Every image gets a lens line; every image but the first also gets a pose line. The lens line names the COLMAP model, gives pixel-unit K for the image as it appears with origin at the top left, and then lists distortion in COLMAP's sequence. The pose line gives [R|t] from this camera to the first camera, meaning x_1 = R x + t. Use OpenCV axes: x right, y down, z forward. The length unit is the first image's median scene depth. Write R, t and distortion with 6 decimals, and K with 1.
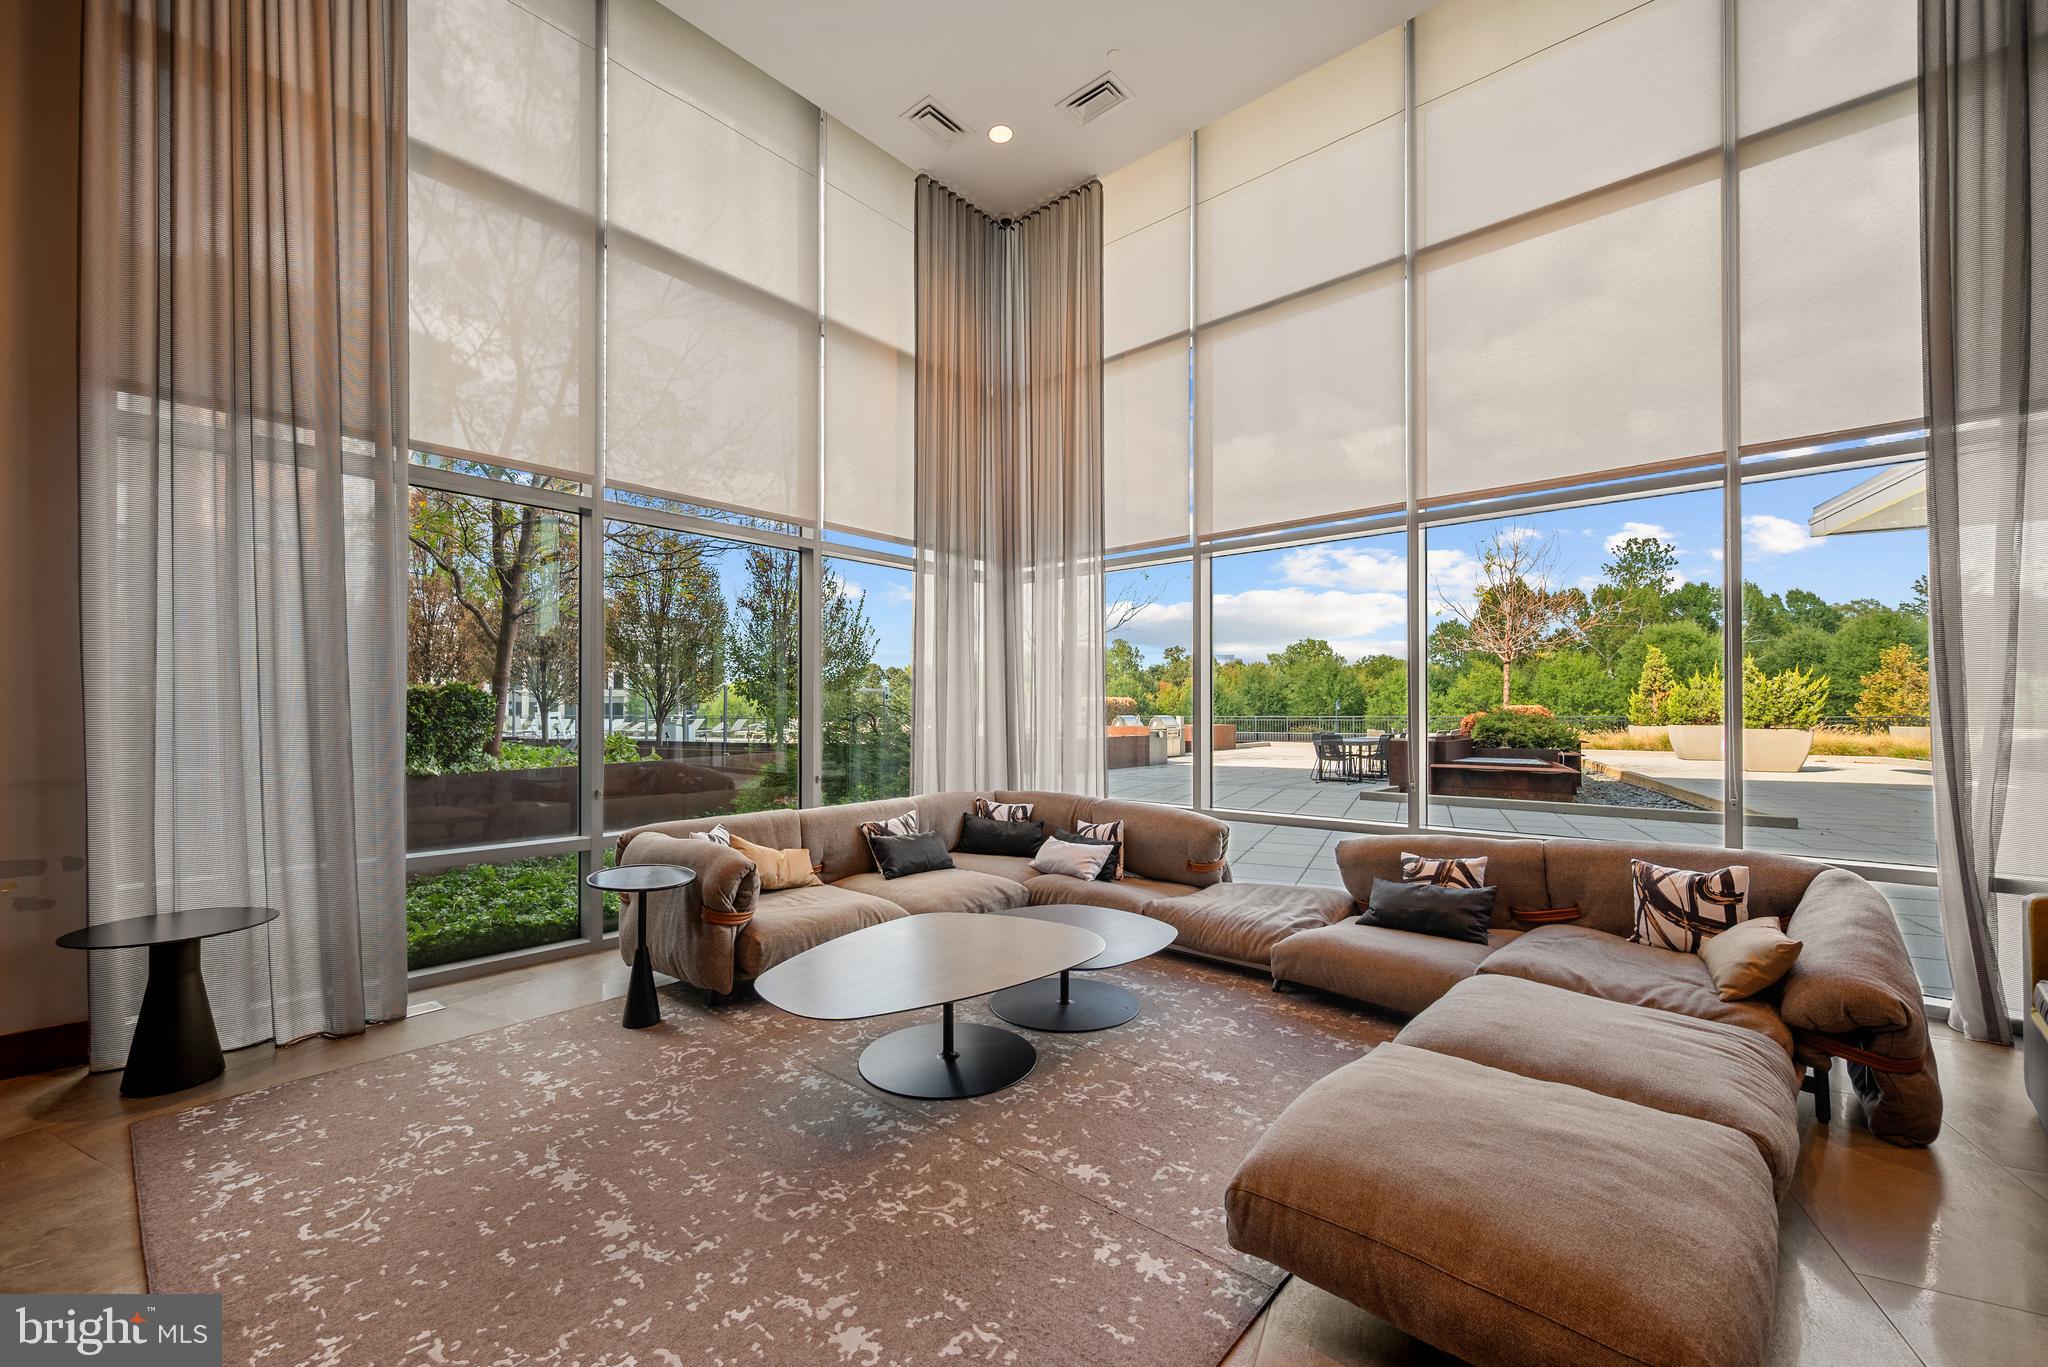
lens RADIAL K [[815.8, 0, 1019.4], [0, 815.8, 713.5], [0, 0, 1]] dist [-0.007029, -0.000058]
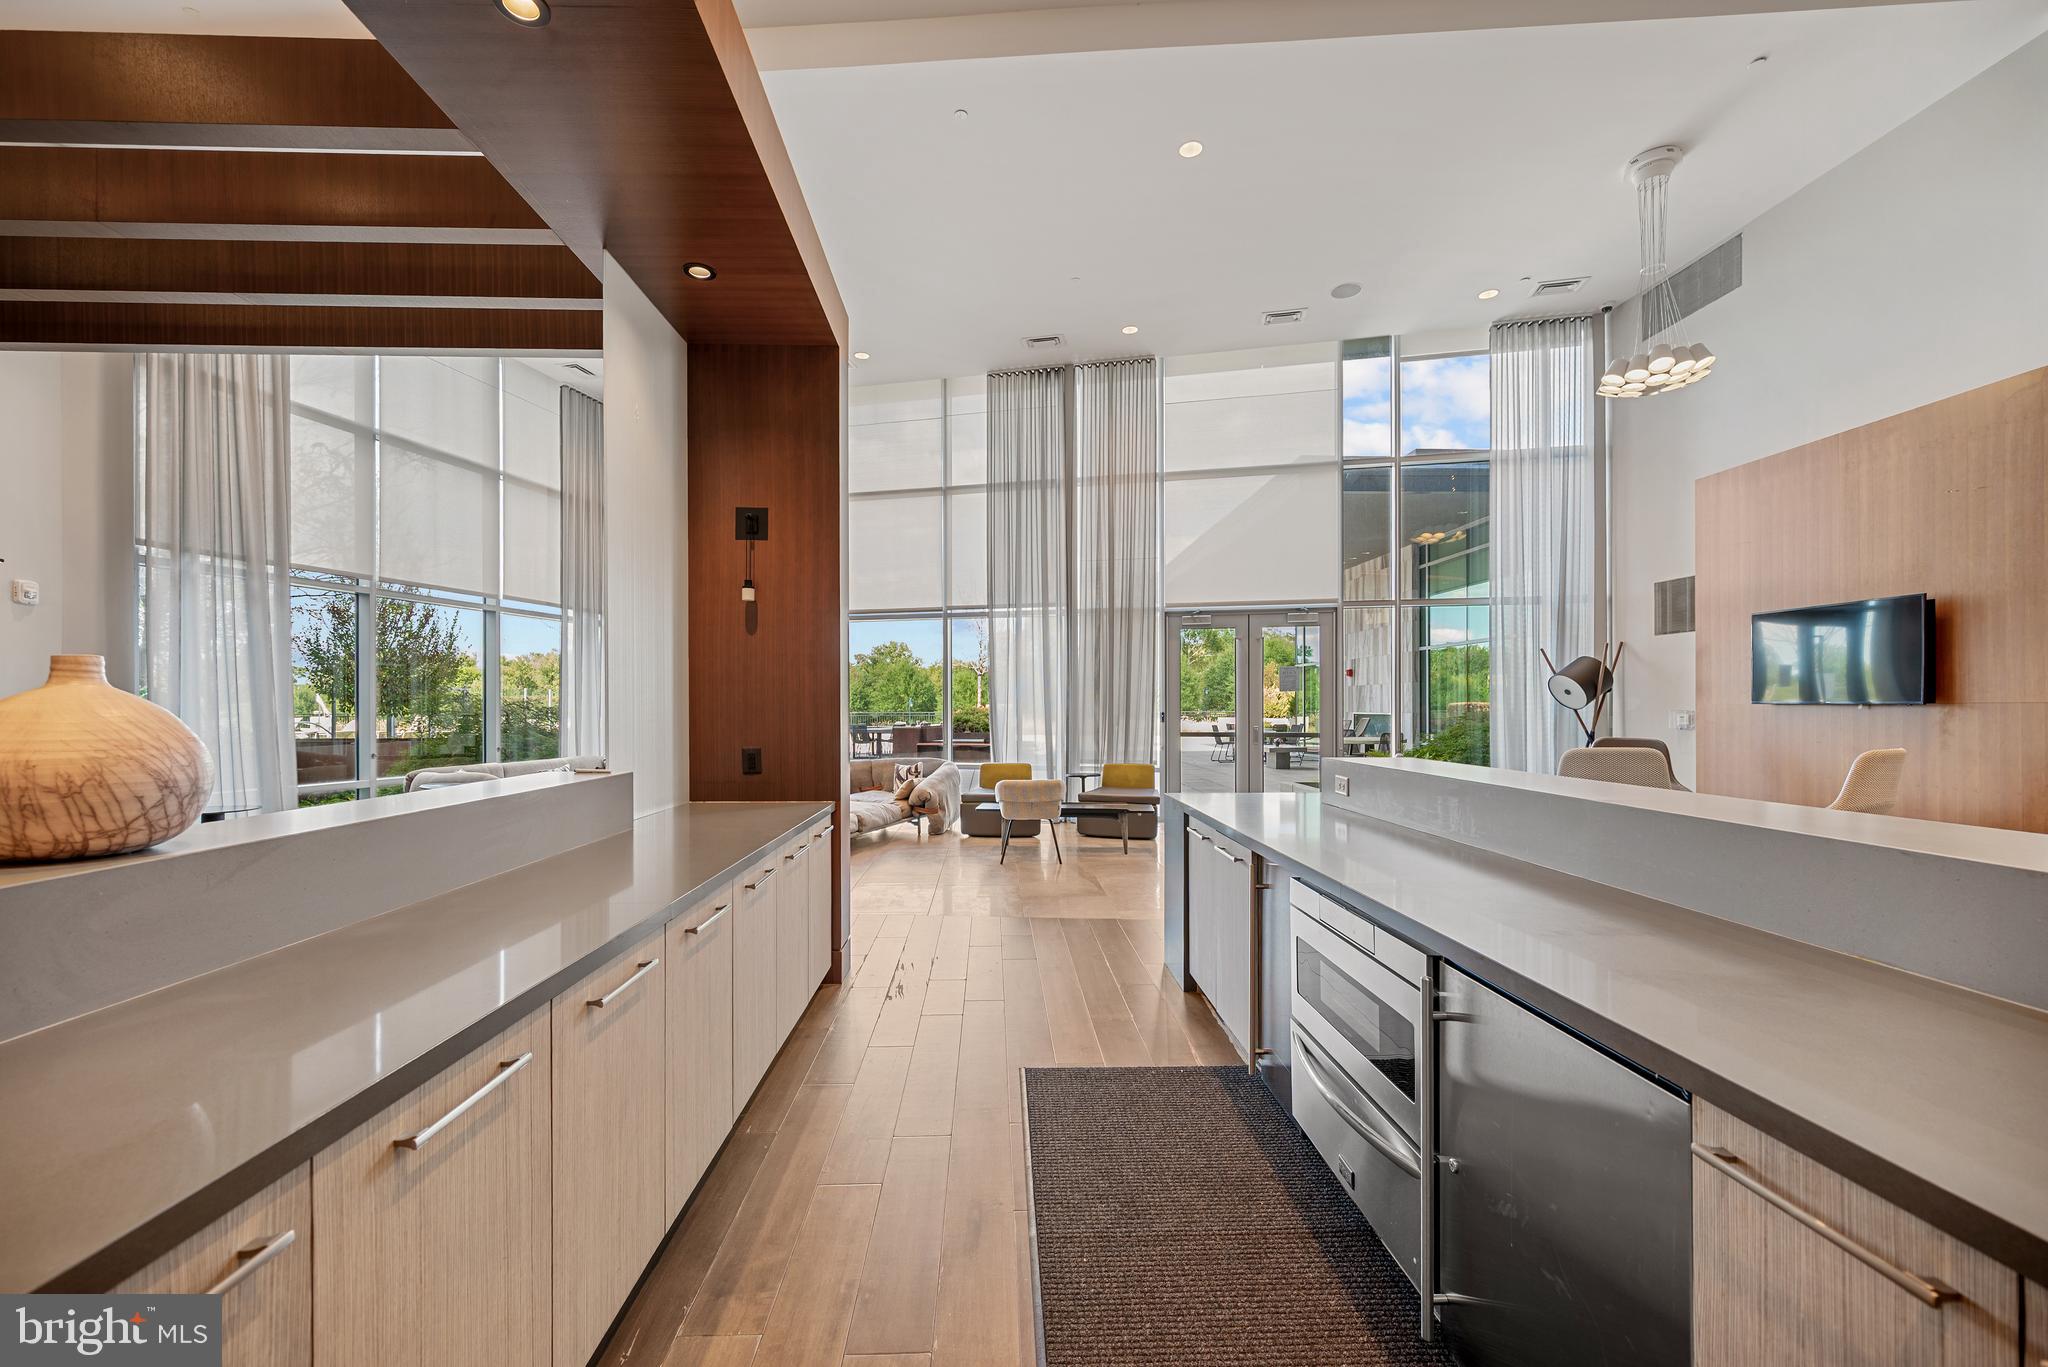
lens RADIAL K [[815.8, 0, 1019.4], [0, 815.8, 713.5], [0, 0, 1]] dist [-0.007029, -0.000058]
pose [[0.882508, -0.002966, 0.470288, -0.083976], [0.001177, 0.999991, 0.004098, 0.002031], [-0.470296, -0.003063, 0.882503, -0.881850]]
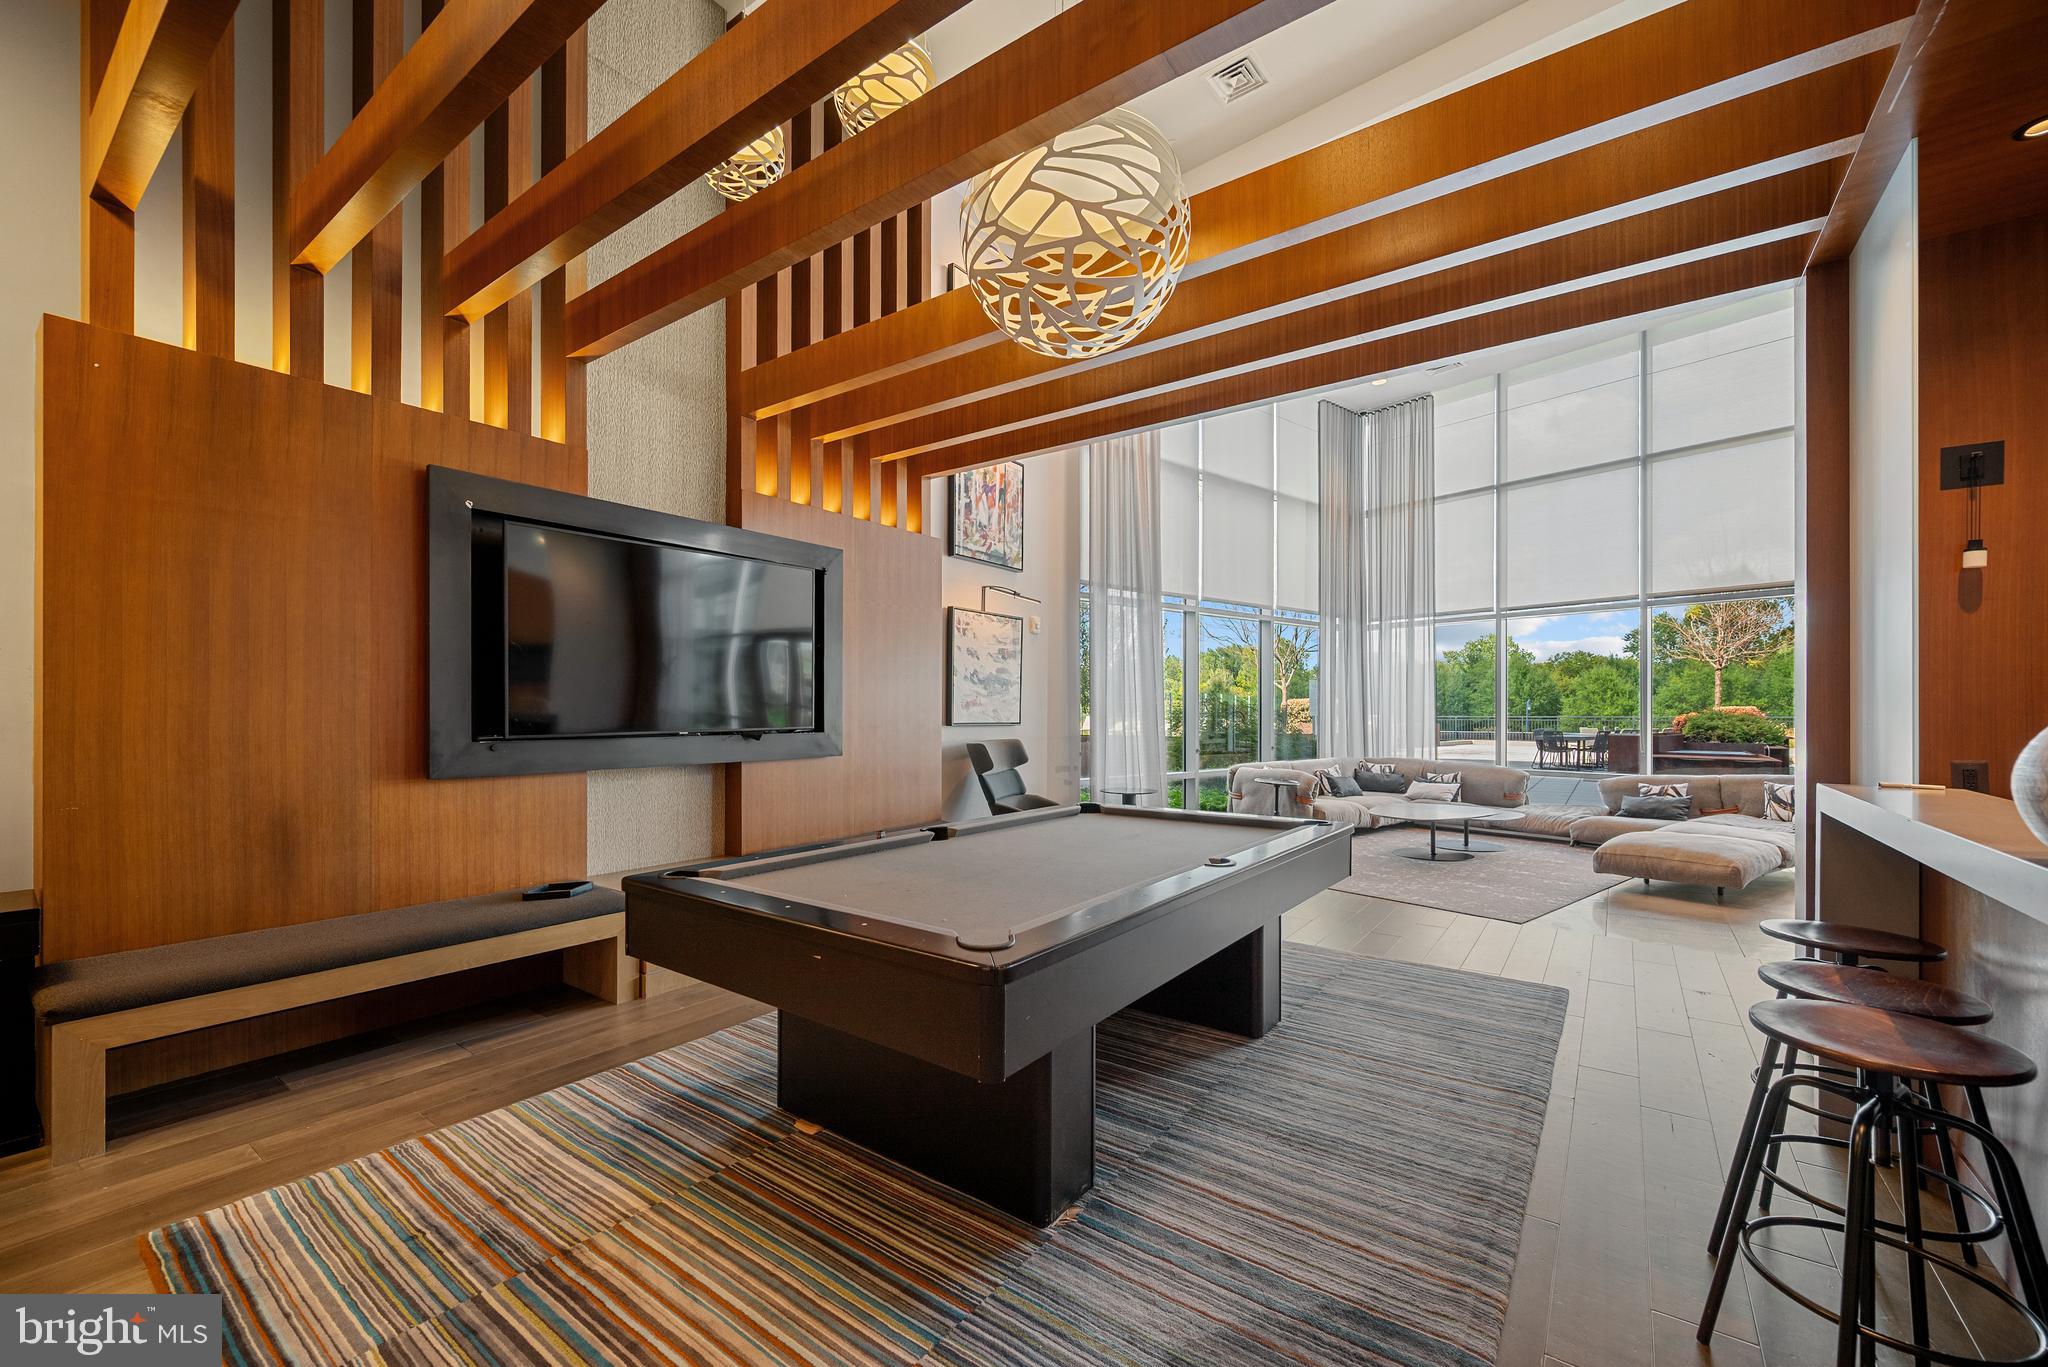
lens RADIAL K [[815.8, 0, 1019.4], [0, 815.8, 713.5], [0, 0, 1]] dist [-0.007029, -0.000058]
pose [[0.983718, 0.002390, -0.179703, -0.432230], [-0.002360, 0.999997, 0.000383, 0.003894], [0.179703, 0.000047, 0.983721, -0.795975]]
